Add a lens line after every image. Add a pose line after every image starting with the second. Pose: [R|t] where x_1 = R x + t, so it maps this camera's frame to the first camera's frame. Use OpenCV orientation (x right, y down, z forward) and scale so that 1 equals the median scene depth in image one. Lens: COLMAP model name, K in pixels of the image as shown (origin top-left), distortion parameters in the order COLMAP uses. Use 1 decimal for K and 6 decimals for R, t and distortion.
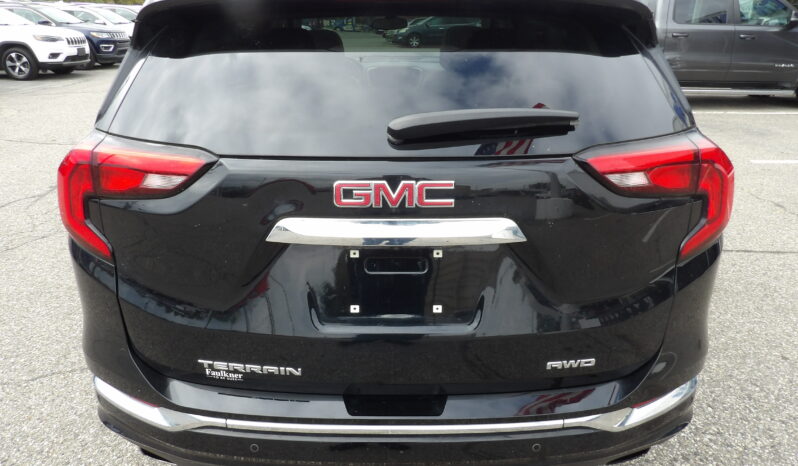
lens RADIAL K [[575.7, 0, 399.0], [0, 575.7, 233.0], [0, 0, 1]] dist [-0.021628, 0.065622]
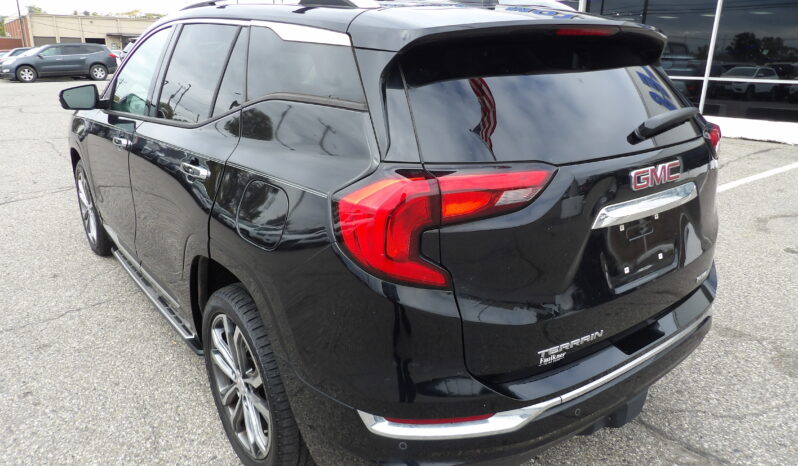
lens RADIAL K [[575.7, 0, 399.0], [0, 575.7, 233.0], [0, 0, 1]] dist [-0.021628, 0.065622]
pose [[0.787346, -0.192037, 0.585840, -1.291685], [0.232400, 0.972599, 0.006480, -0.082035], [-0.571031, 0.131047, 0.810401, 0.238692]]
